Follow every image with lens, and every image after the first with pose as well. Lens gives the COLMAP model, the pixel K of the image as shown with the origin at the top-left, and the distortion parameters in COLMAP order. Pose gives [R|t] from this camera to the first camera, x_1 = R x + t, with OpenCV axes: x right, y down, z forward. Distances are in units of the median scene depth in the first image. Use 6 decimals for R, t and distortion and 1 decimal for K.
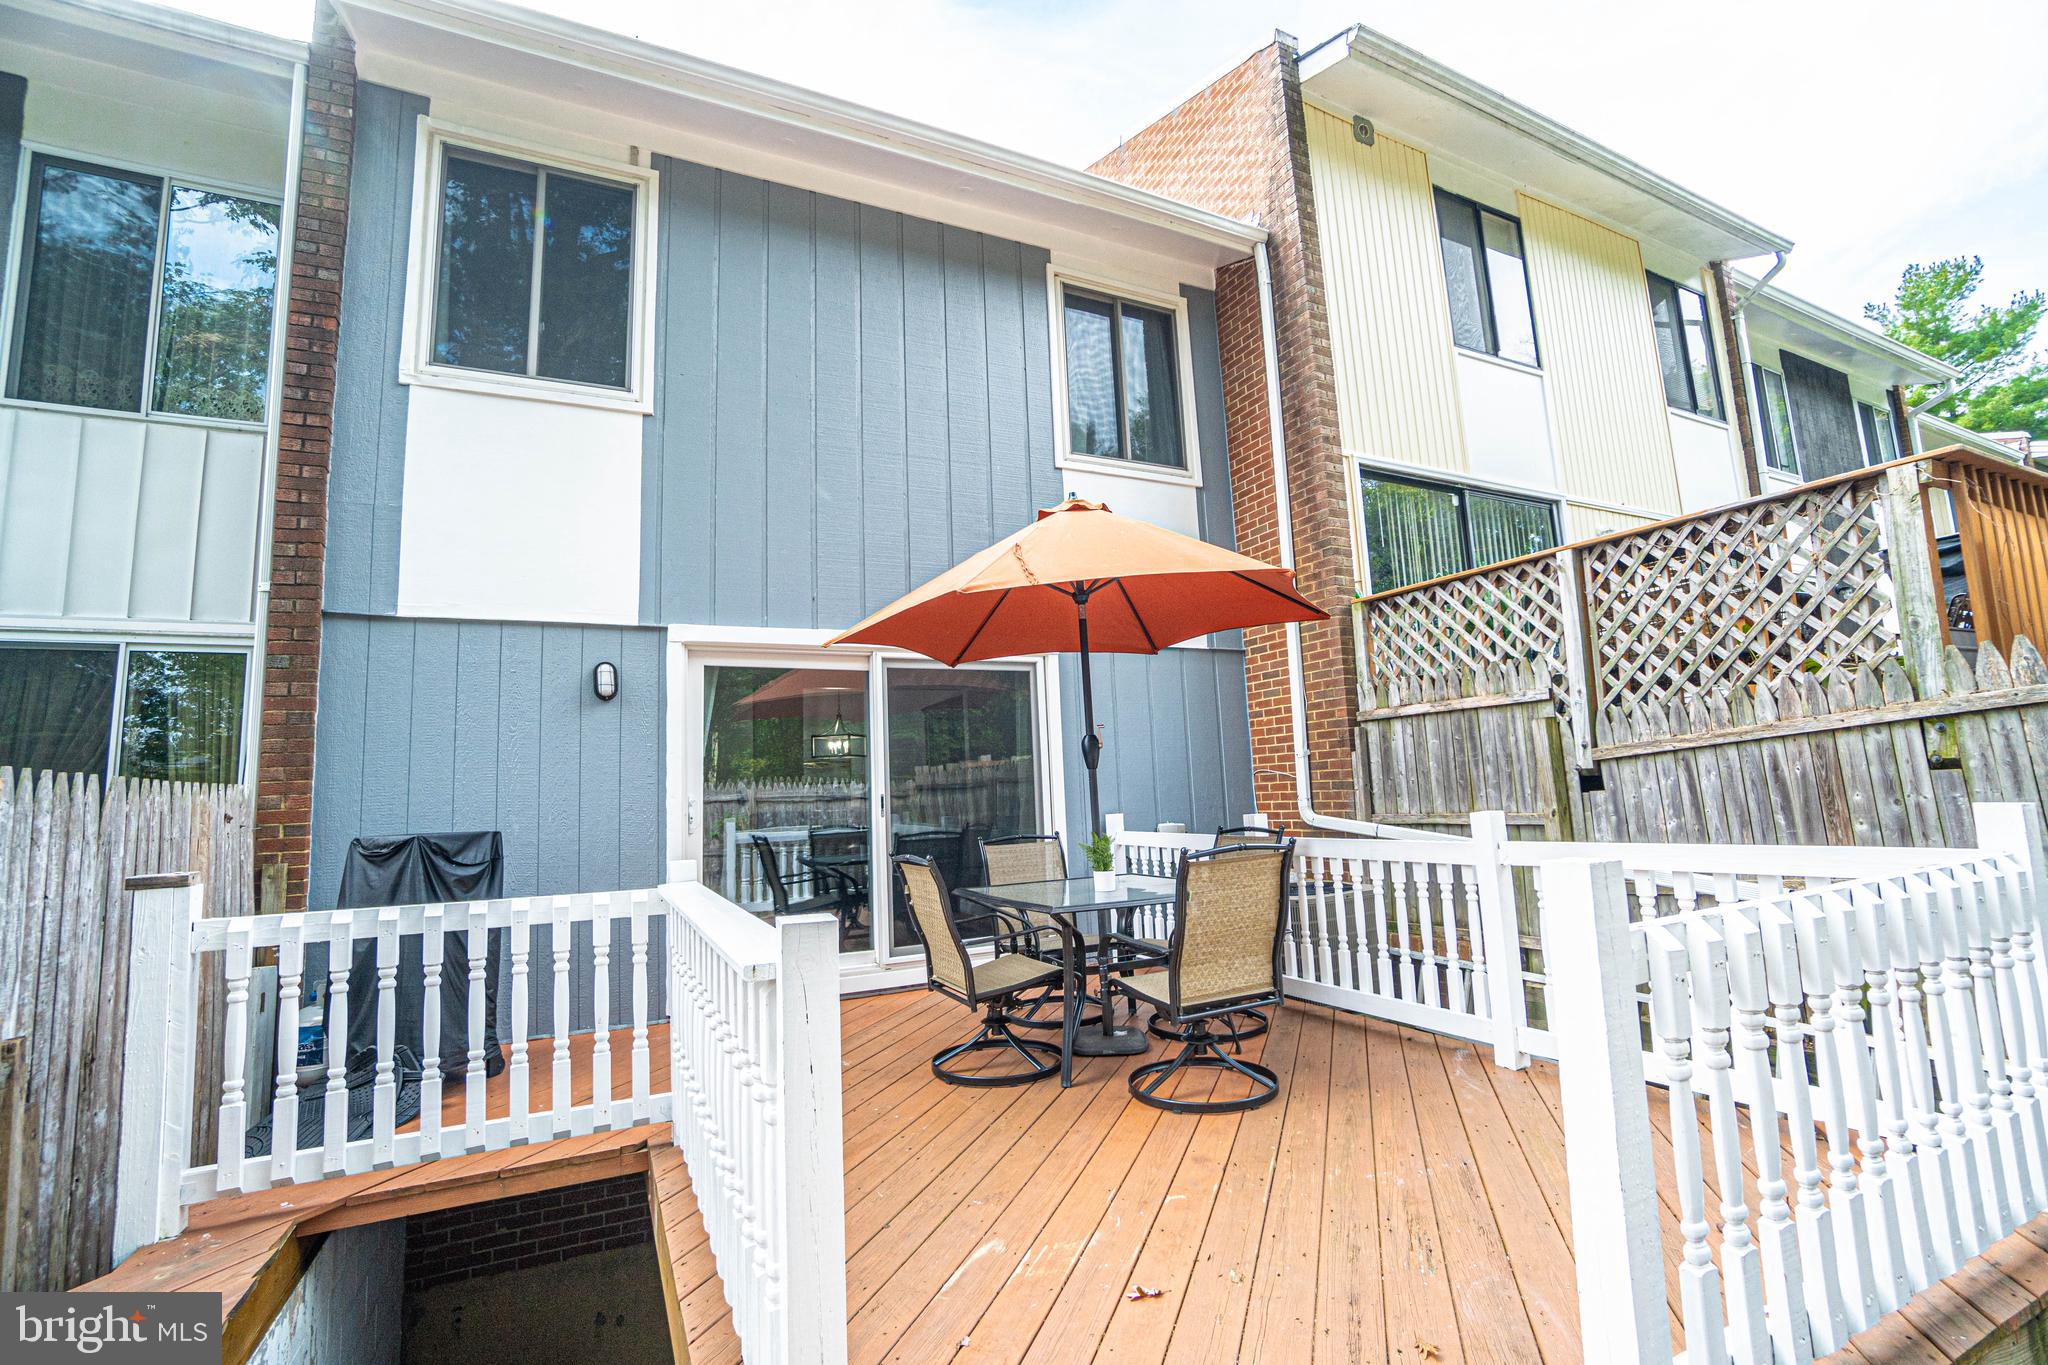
lens RADIAL K [[903.1, 0, 1017.3], [0, 903.1, 673.5], [0, 0, 1]] dist [-0.063584, 0.022691]
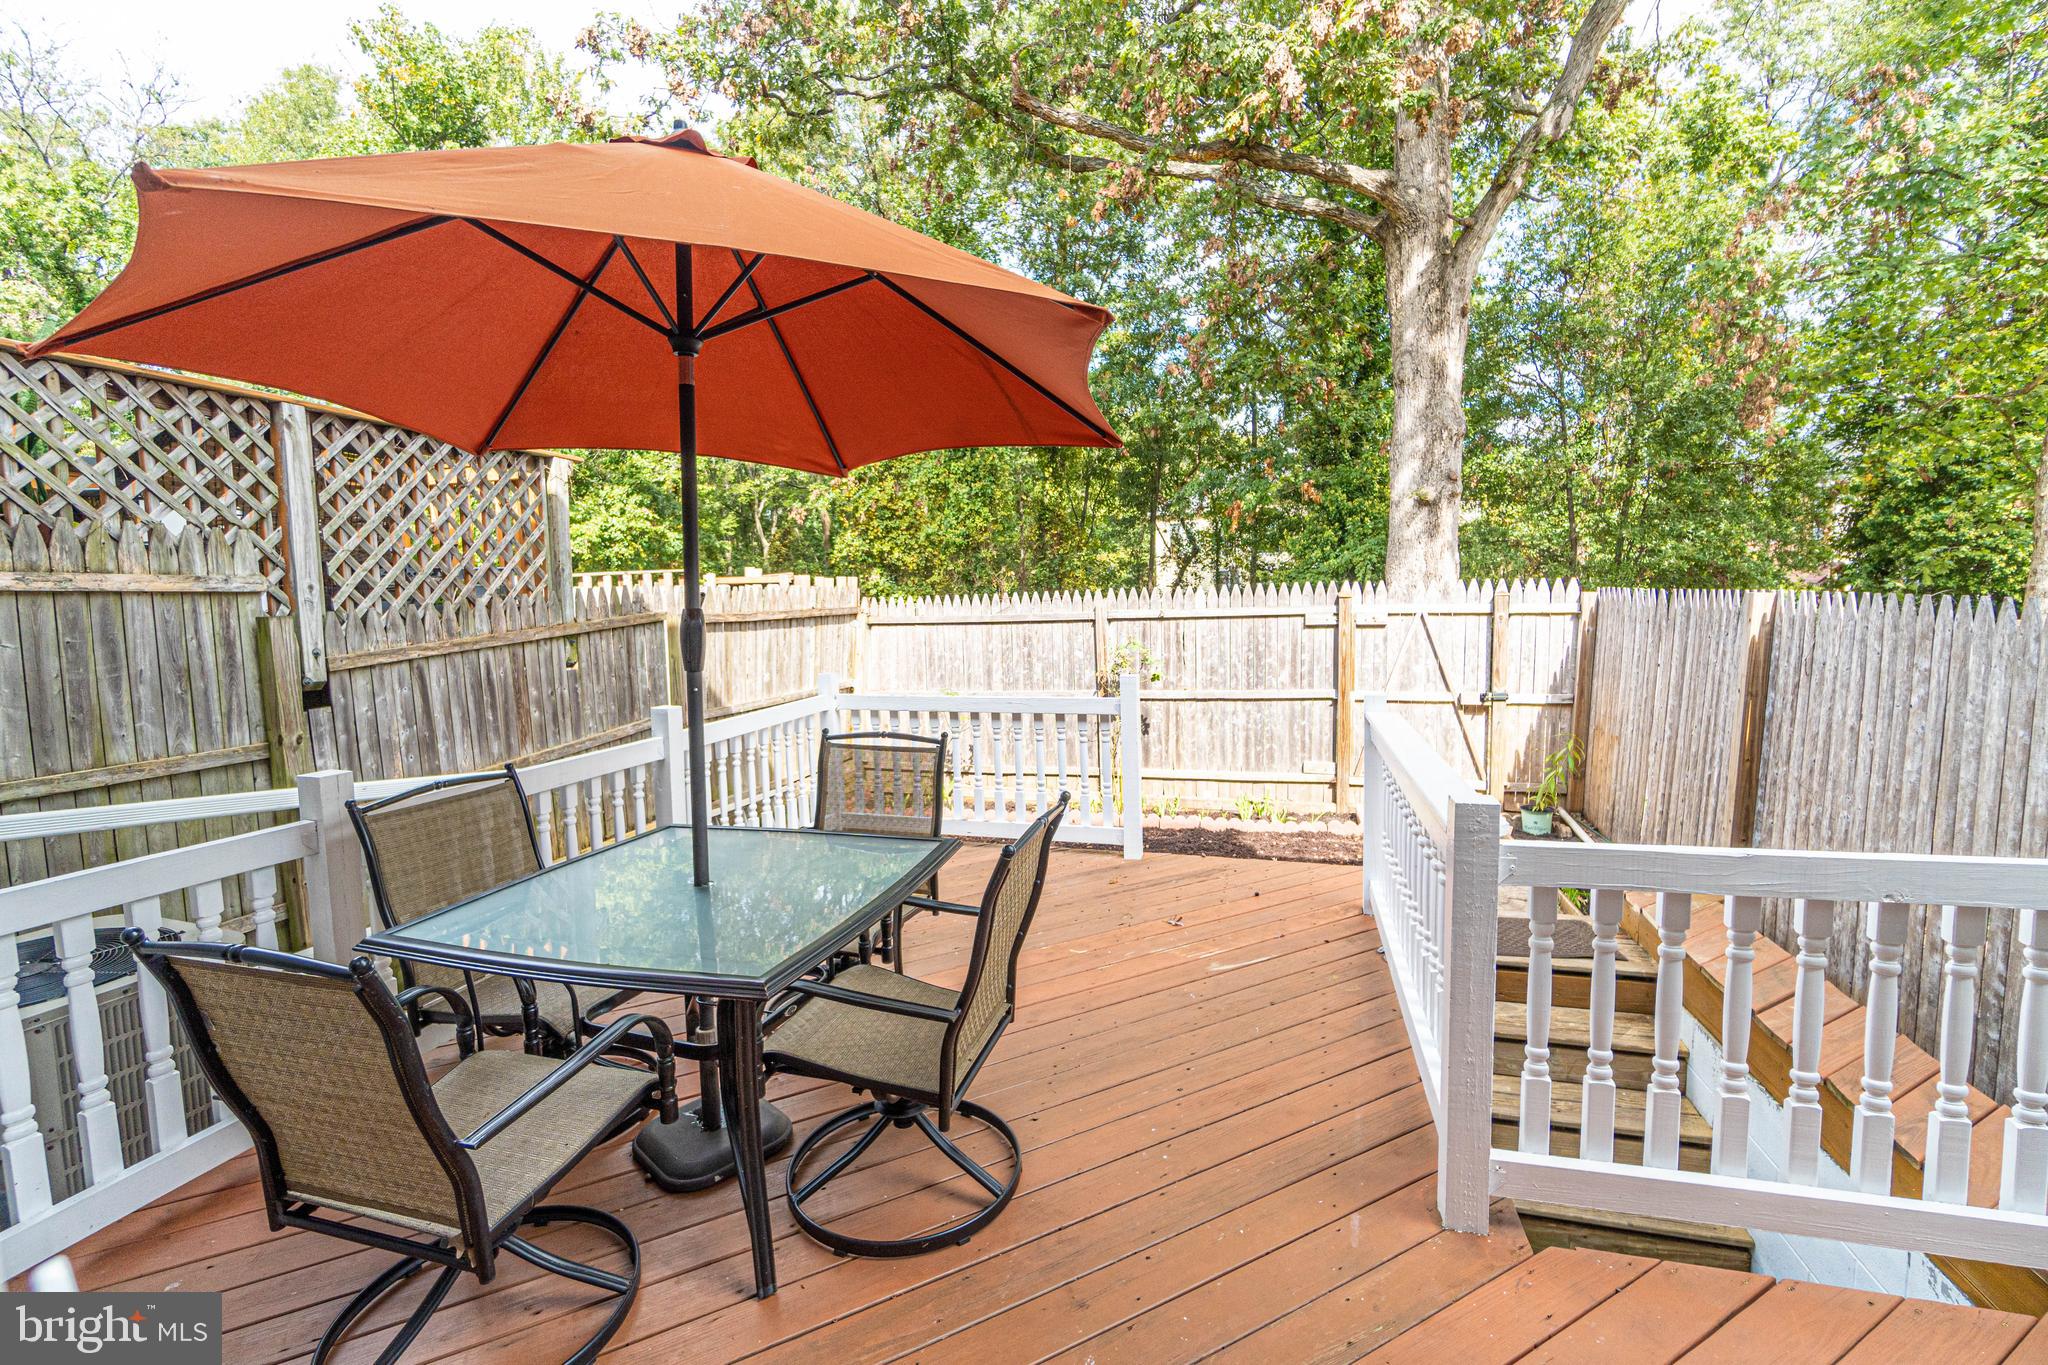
lens RADIAL K [[874.7, 0, 1018.1], [0, 874.7, 680.0], [0, 0, 1]] dist [-0.003421, 0.000485]
pose [[-0.737650, 0.000081, 0.675184, -0.404049], [-0.031192, 0.998928, -0.034197, 0.119336], [-0.674463, -0.046286, -0.736856, 1.217467]]
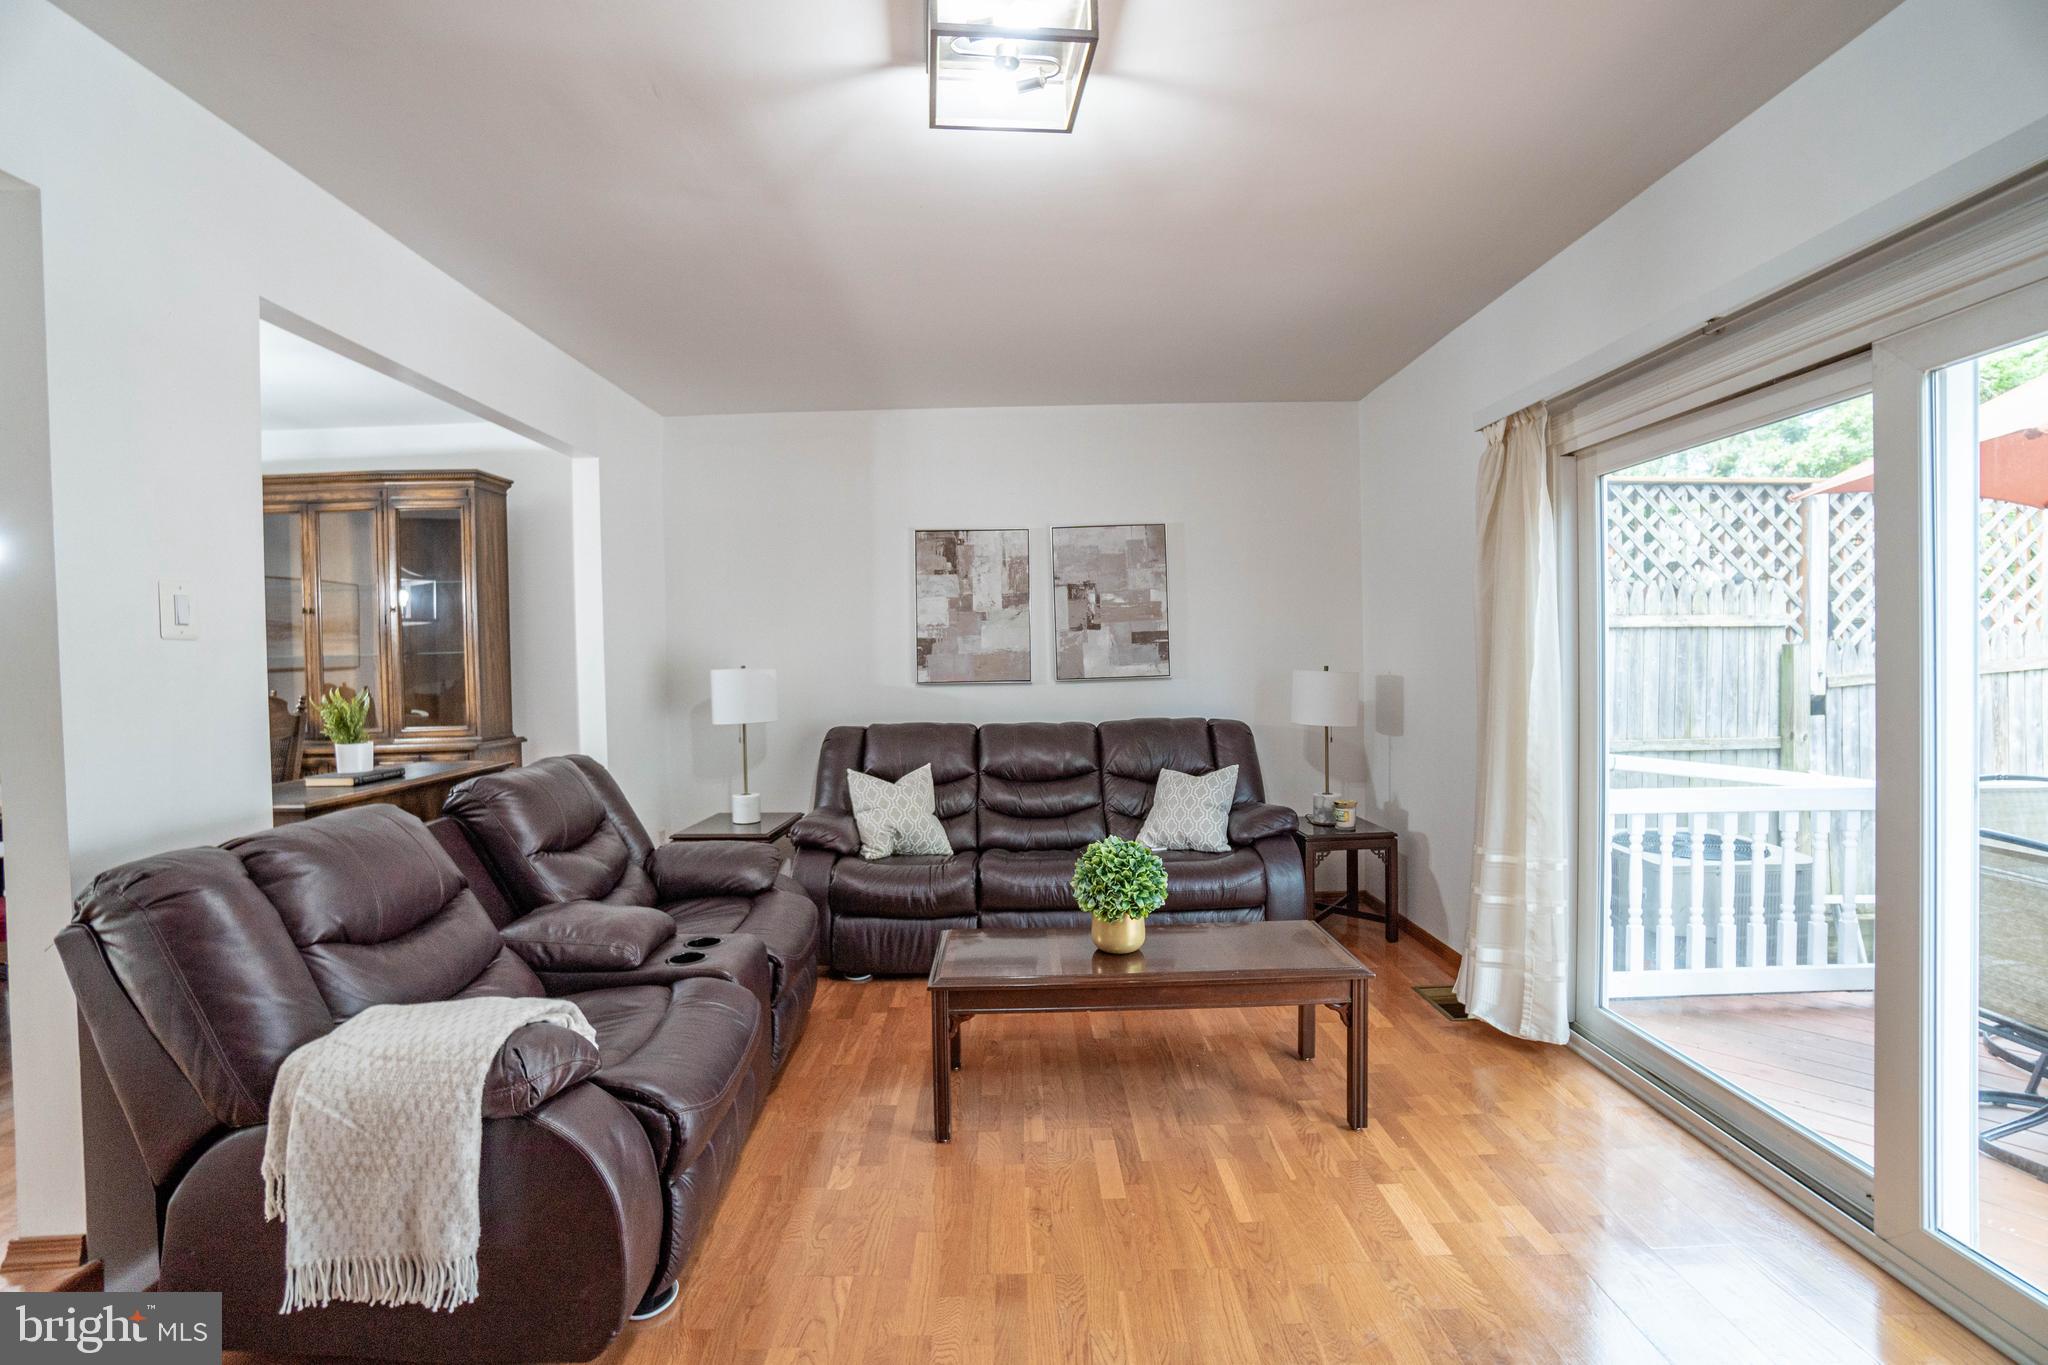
lens RADIAL K [[903.1, 0, 1017.3], [0, 903.1, 673.5], [0, 0, 1]] dist [-0.063584, 0.022691]
pose [[0.433426, 0.018580, 0.900998, -0.745167], [-0.122365, 0.991741, 0.038413, 0.167846], [-0.892843, -0.126900, 0.432120, 1.481252]]
